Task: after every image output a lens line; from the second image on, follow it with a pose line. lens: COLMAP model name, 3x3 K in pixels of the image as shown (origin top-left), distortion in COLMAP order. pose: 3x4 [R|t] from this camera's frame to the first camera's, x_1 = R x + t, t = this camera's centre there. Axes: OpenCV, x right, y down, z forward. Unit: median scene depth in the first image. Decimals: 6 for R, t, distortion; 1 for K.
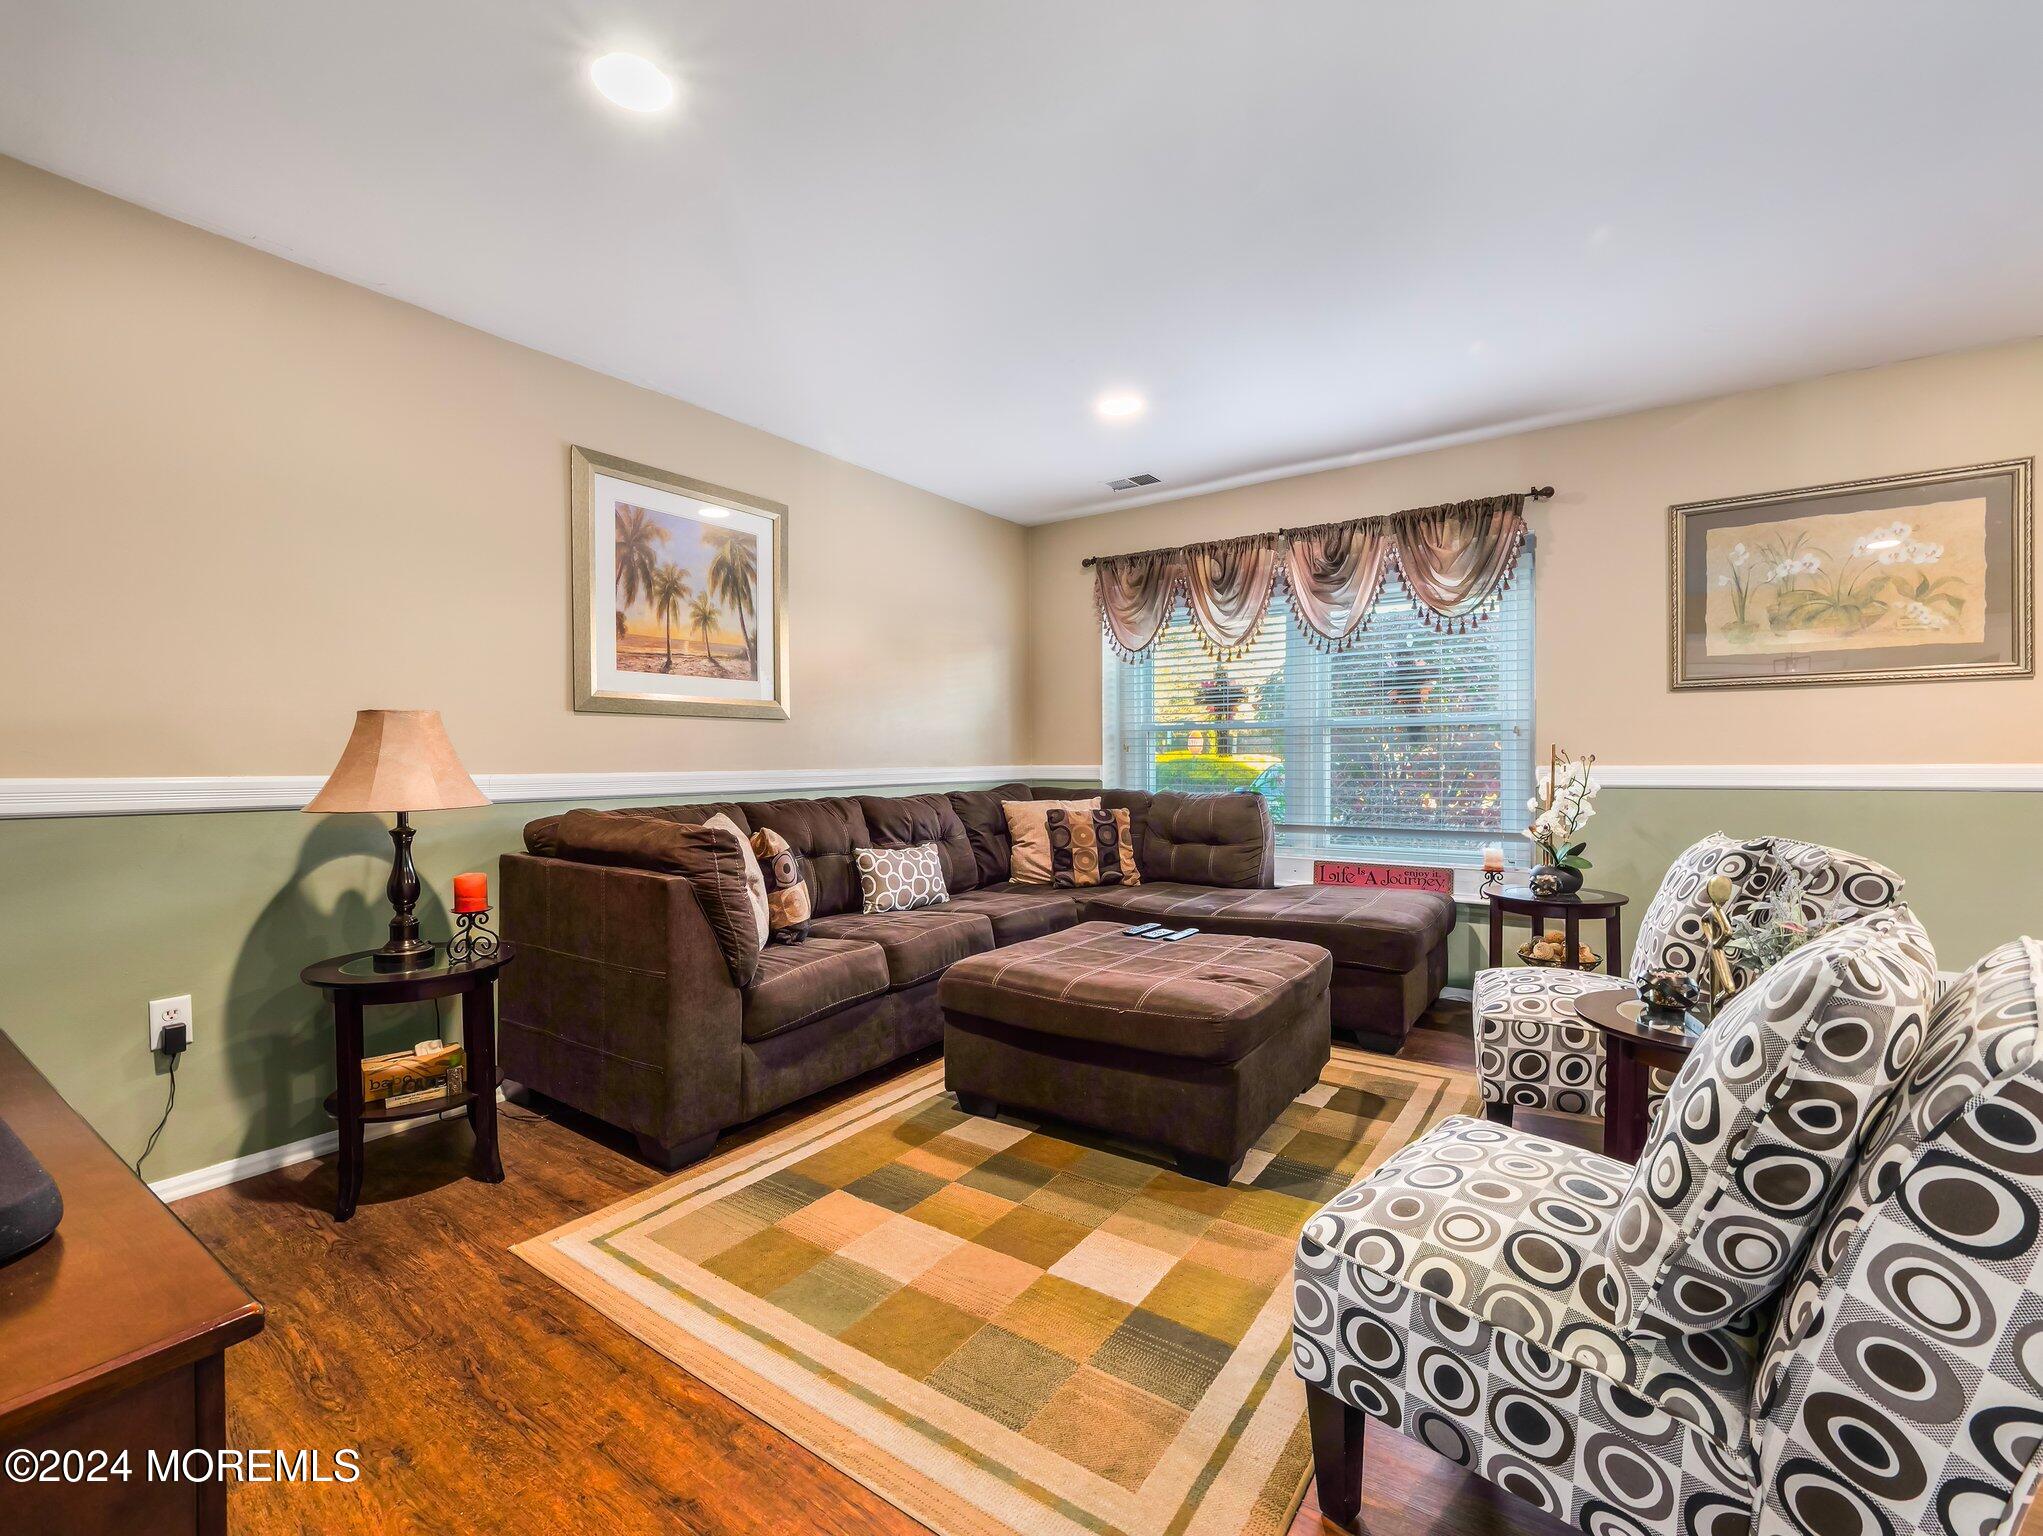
lens RADIAL K [[869.7, 0, 1017.2], [0, 869.7, 767.6], [0, 0, 1]] dist [-0.005374, -0.000244]
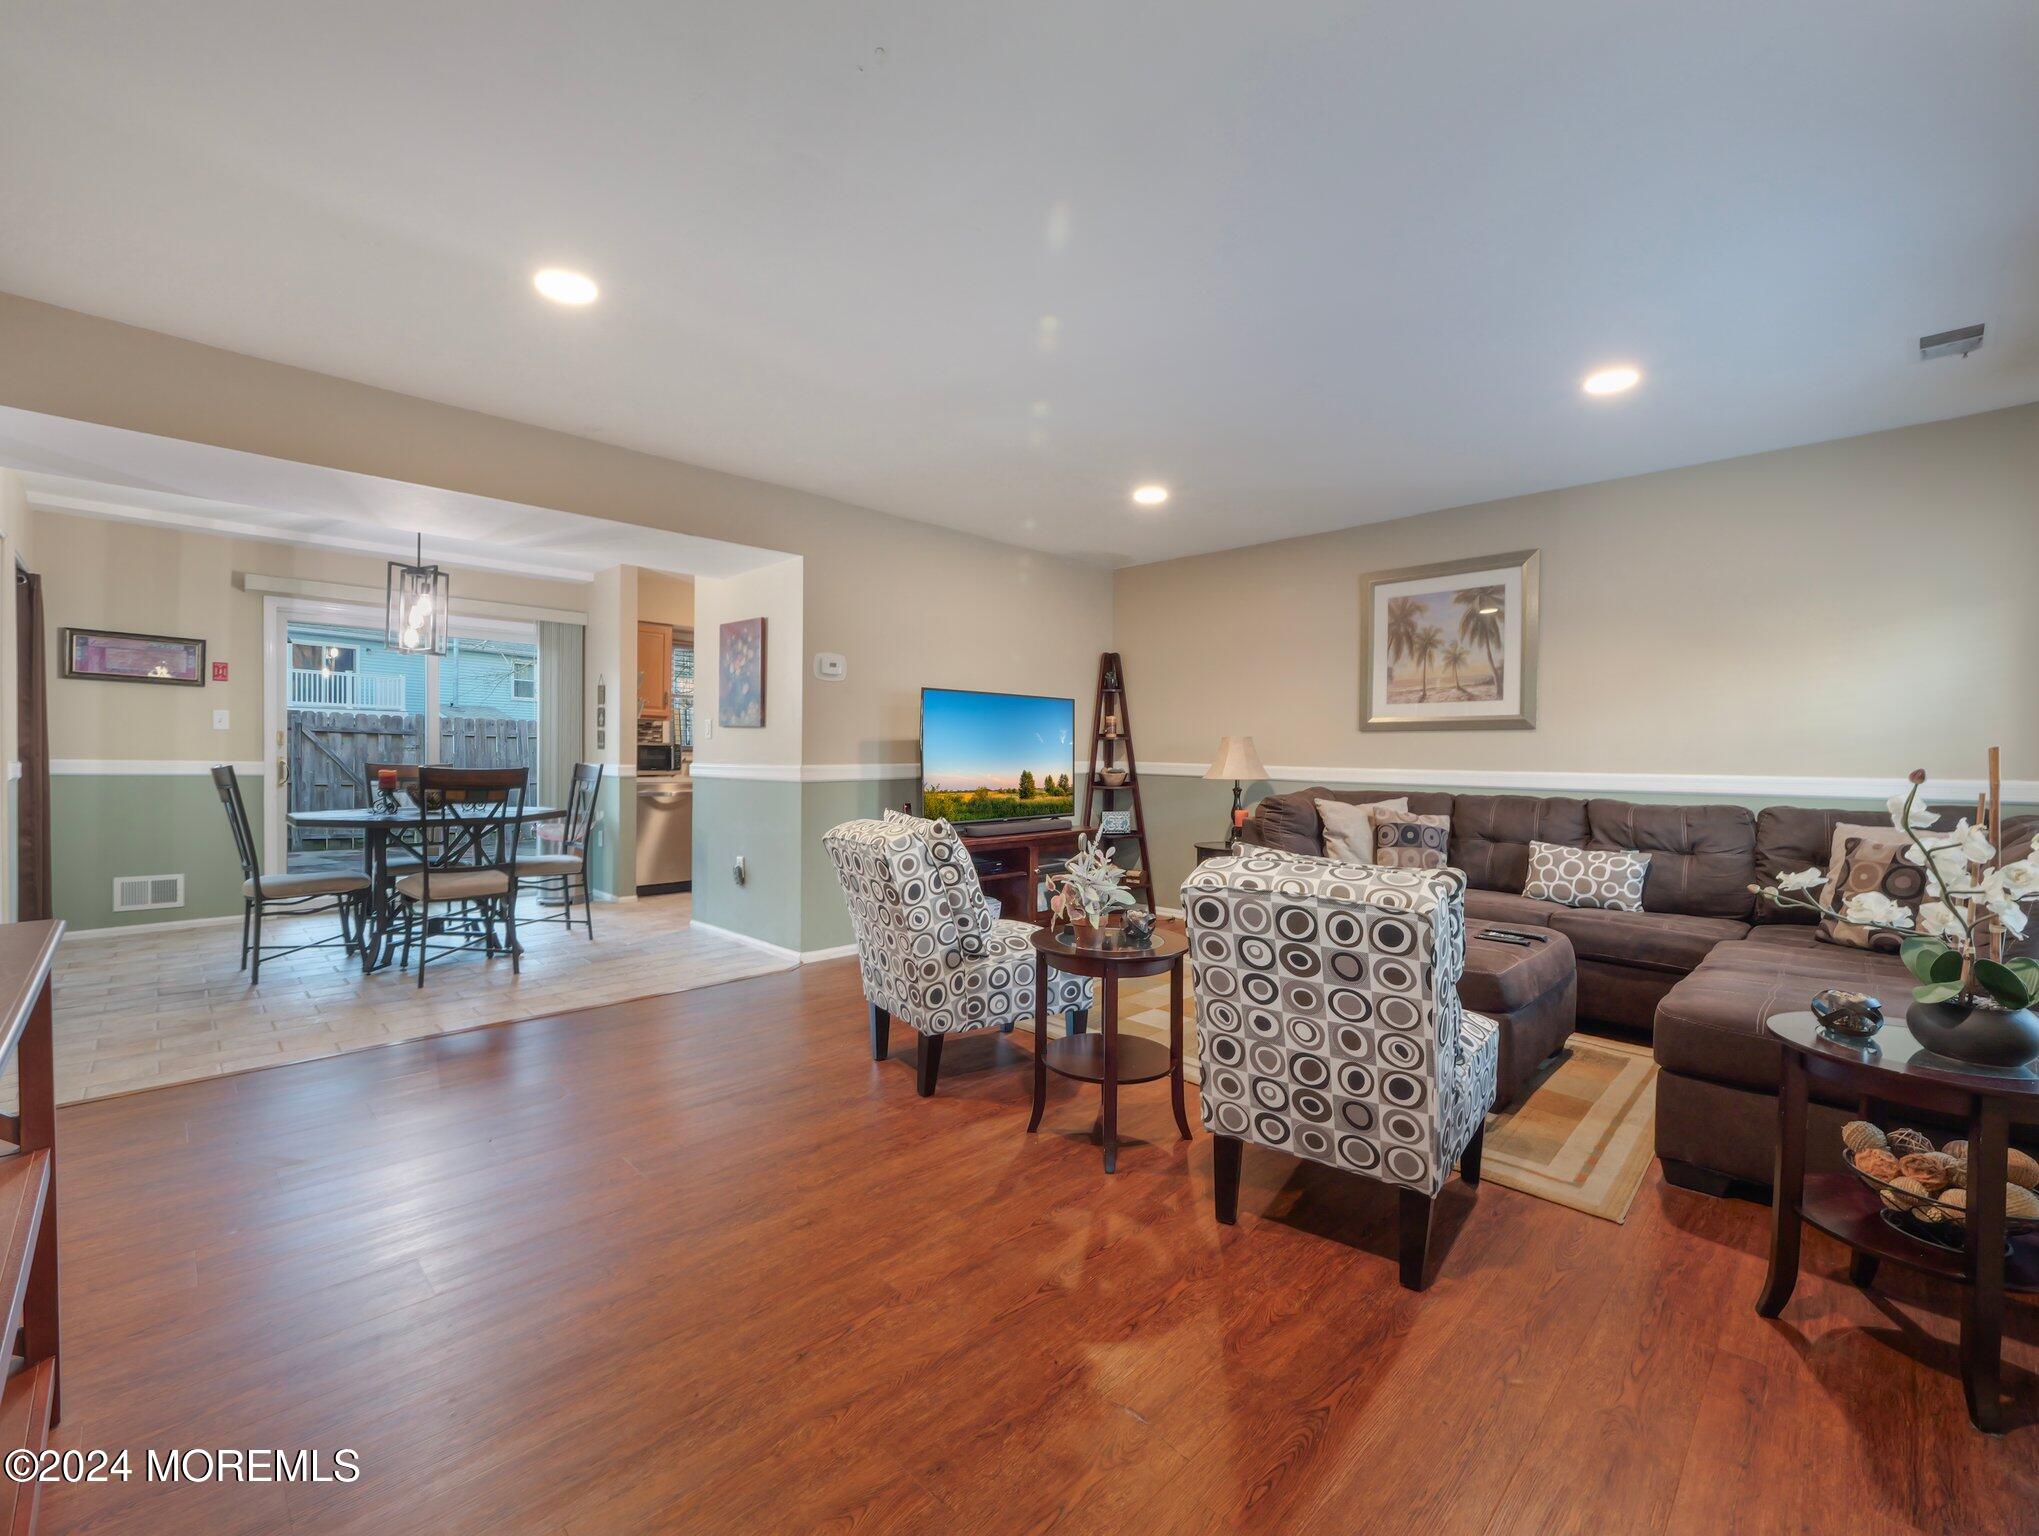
lens RADIAL K [[868.0, 0, 1015.2], [0, 868.0, 767.6], [0, 0, 1]] dist [-0.005374, -0.000244]
pose [[-0.158492, 0.013943, -0.987262, 1.065435], [-0.027453, 0.999451, 0.018522, -0.006226], [0.986978, 0.030039, -0.158023, 0.511785]]
